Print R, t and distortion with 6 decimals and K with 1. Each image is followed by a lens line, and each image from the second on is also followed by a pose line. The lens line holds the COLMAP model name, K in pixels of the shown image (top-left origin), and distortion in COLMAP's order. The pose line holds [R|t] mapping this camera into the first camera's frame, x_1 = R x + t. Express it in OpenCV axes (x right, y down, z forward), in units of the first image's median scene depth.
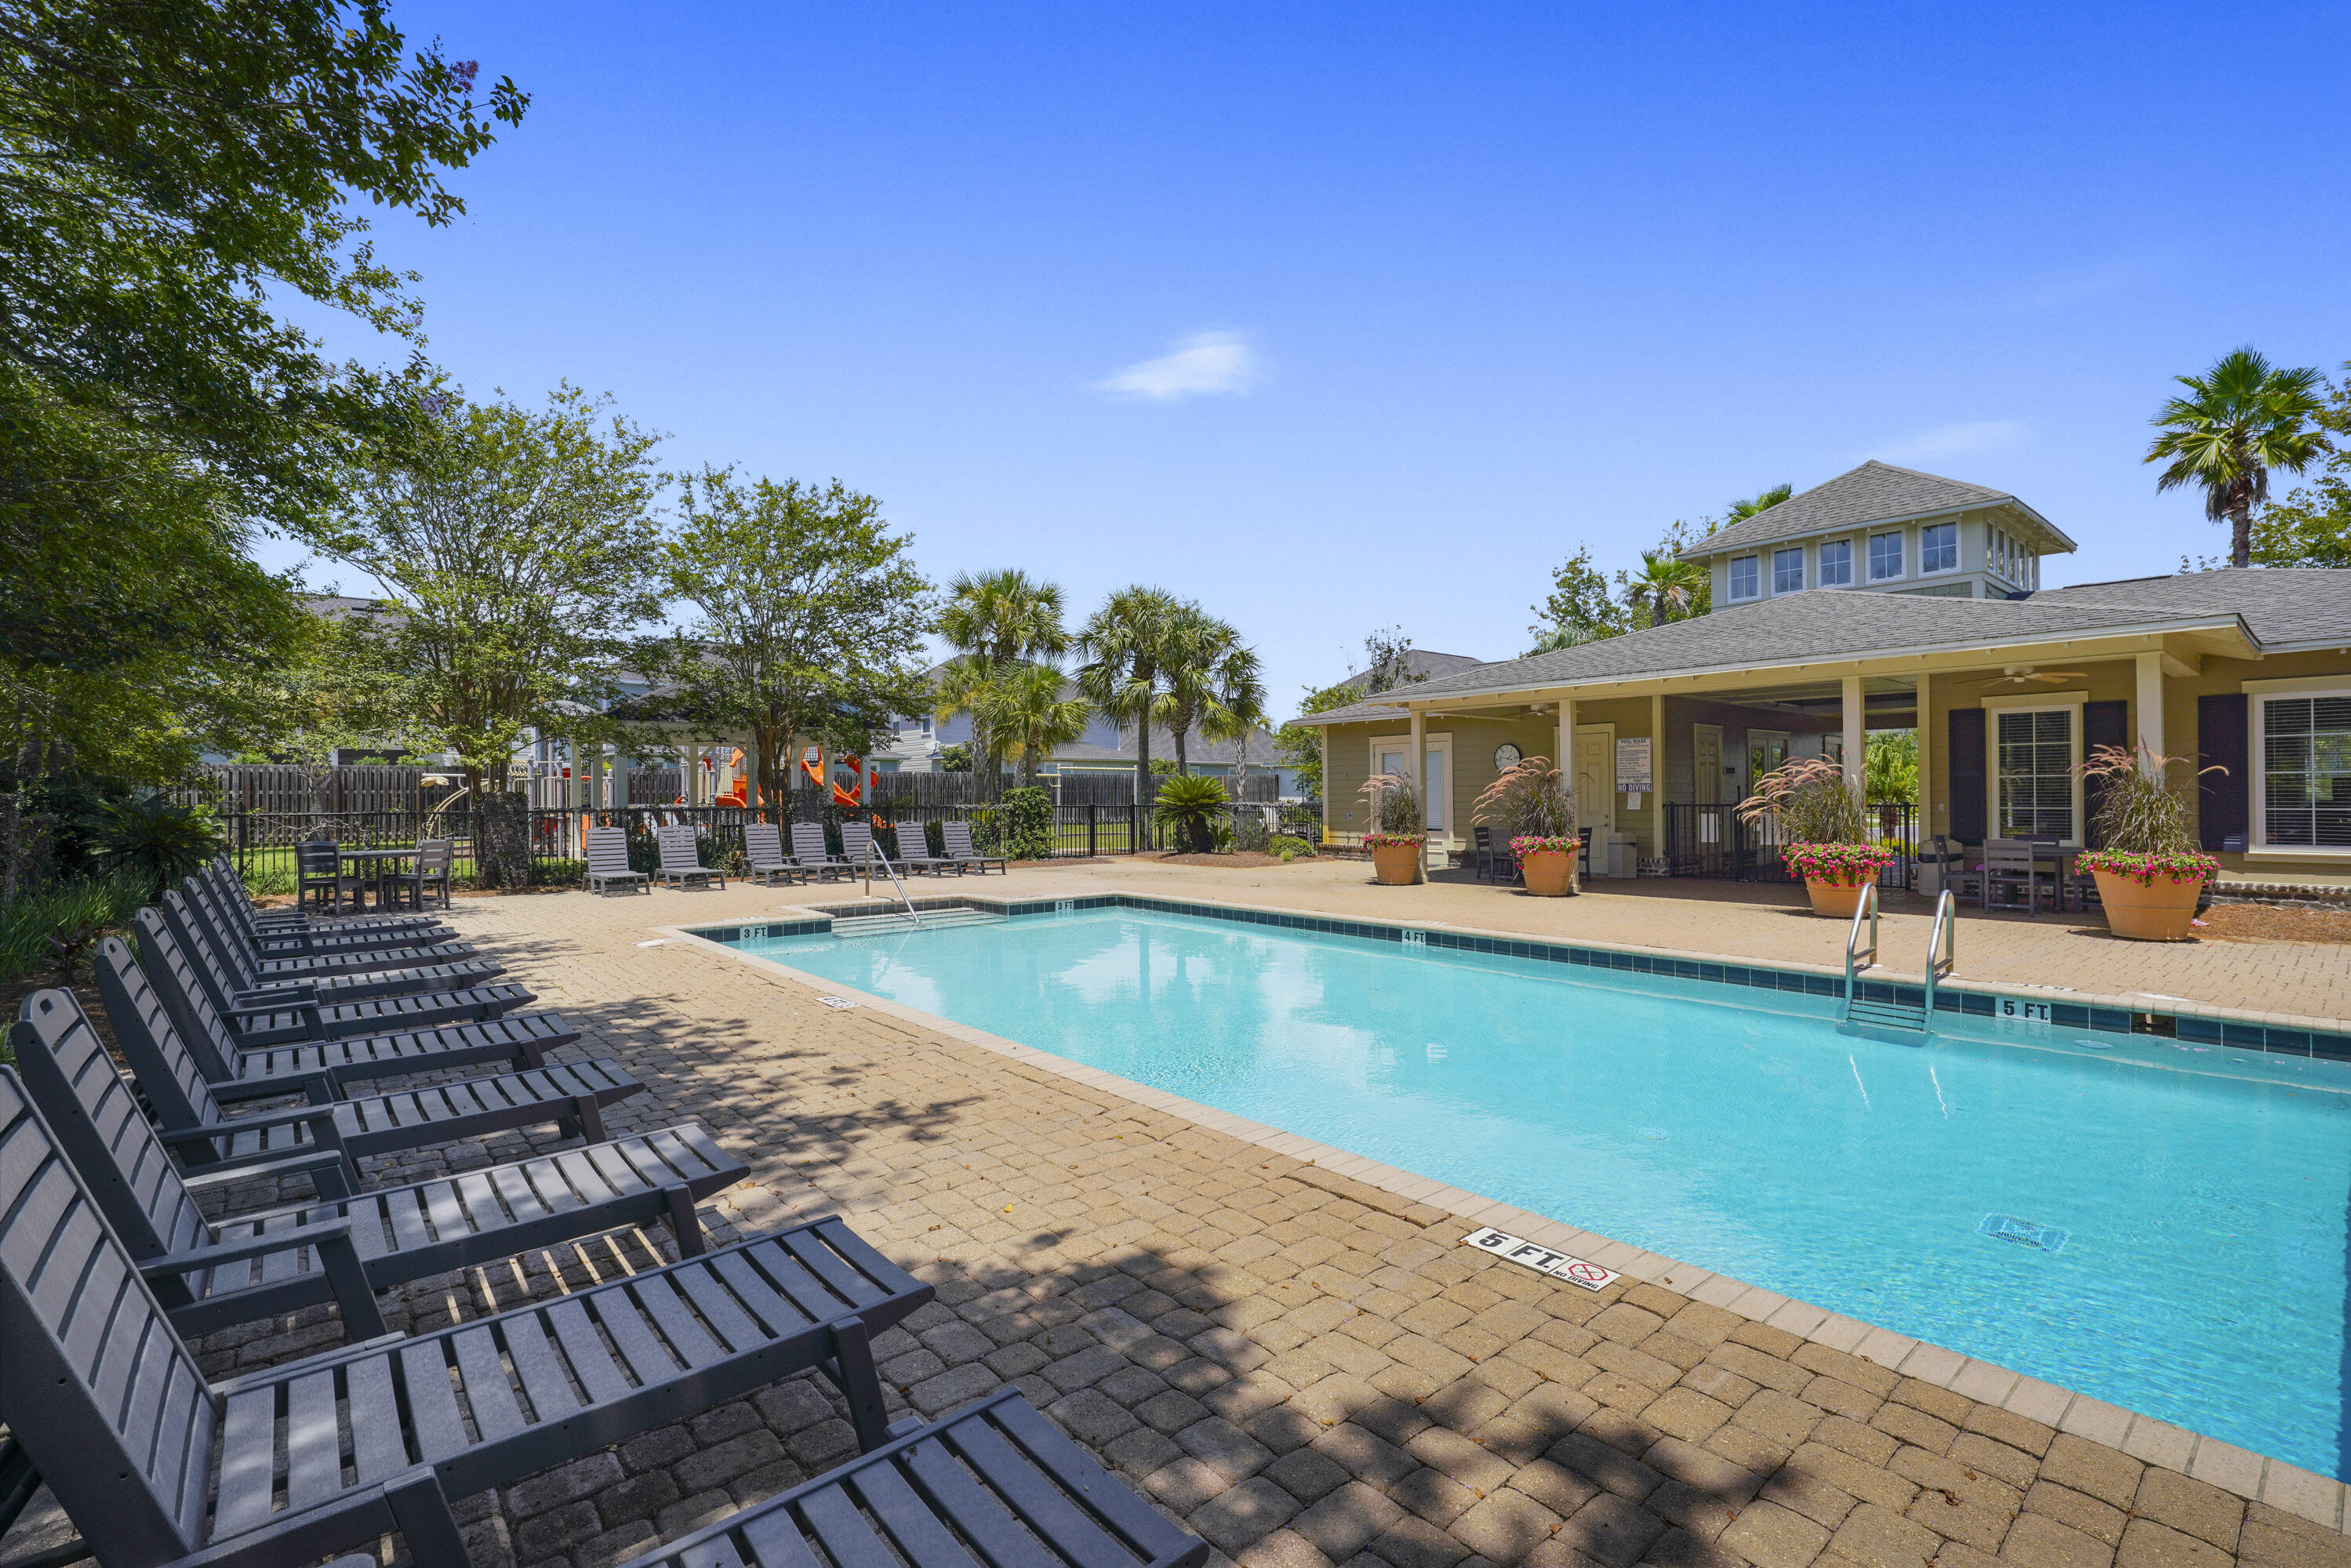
lens RADIAL K [[1041.7, 0, 1175.5], [0, 1041.7, 784.0], [0, 0, 1]] dist [-0.000326, -0.000031]
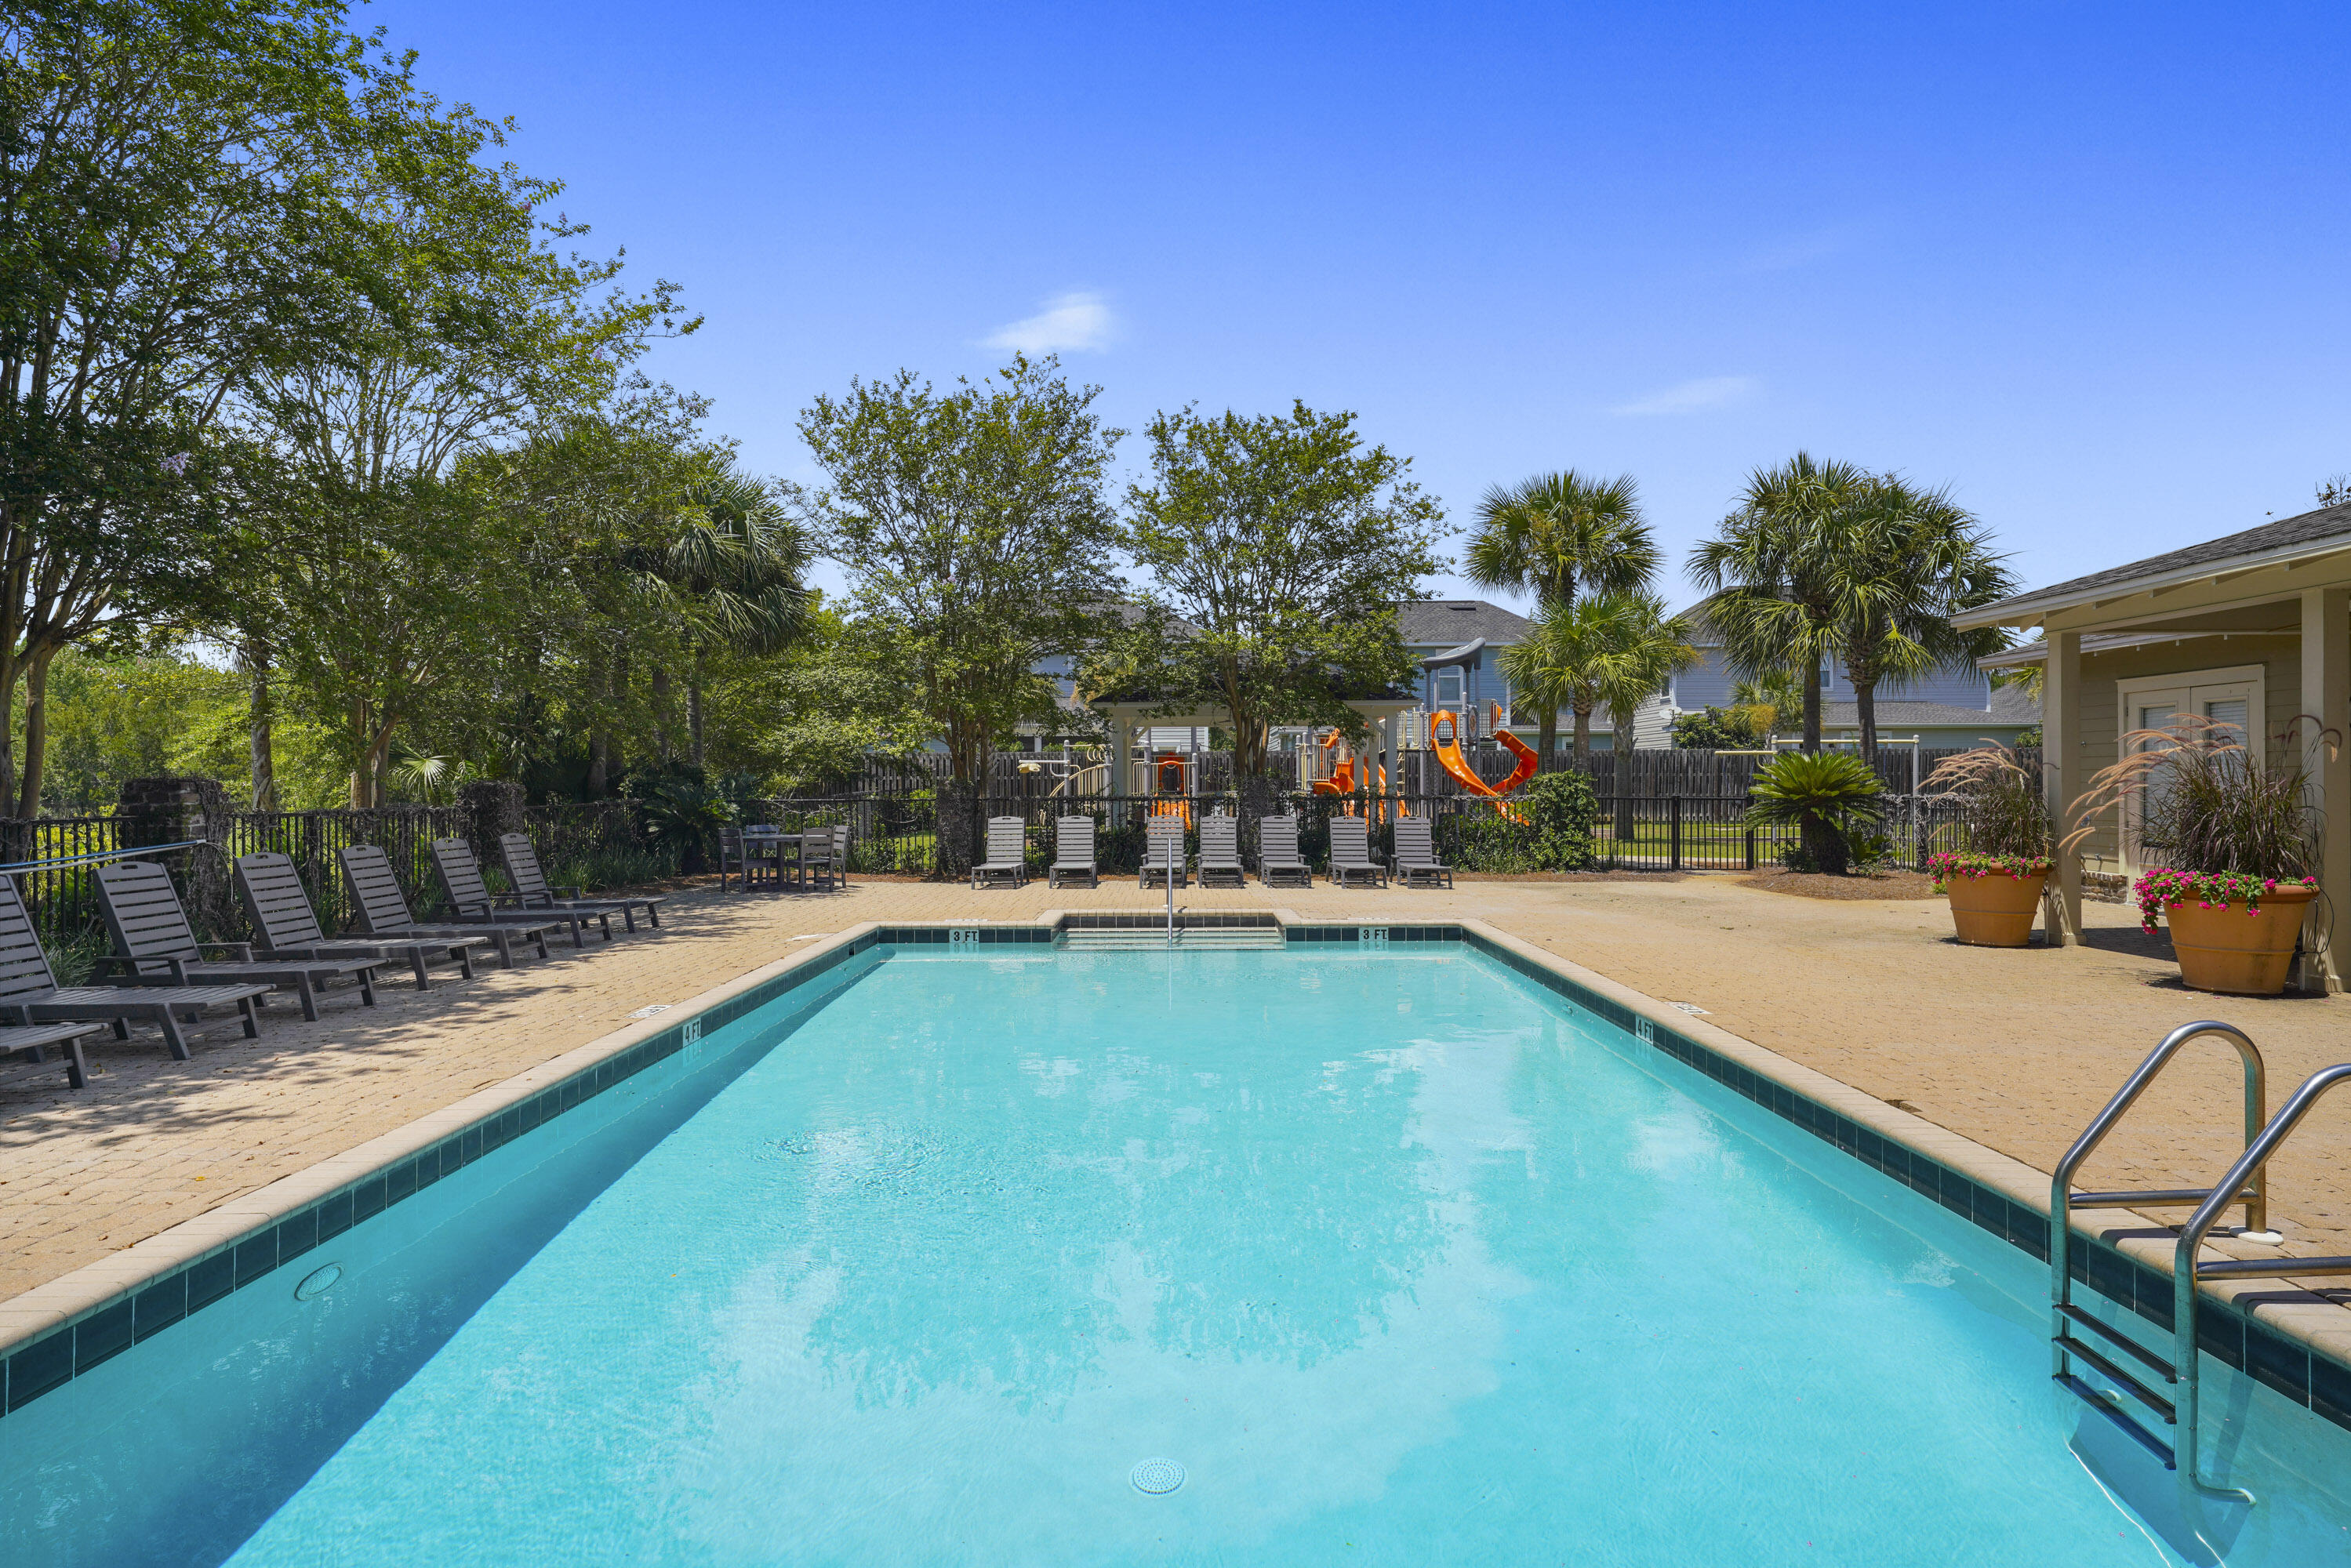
lens RADIAL K [[1309.2, 0, 1175.5], [0, 1309.2, 784.0], [0, 0, 1]] dist [0.001341, 0.000152]
pose [[0.752046, 0.003412, -0.659102, 0.283323], [0.006966, 0.999890, 0.013124, -0.002291], [0.659074, -0.014462, 0.751939, 0.150212]]
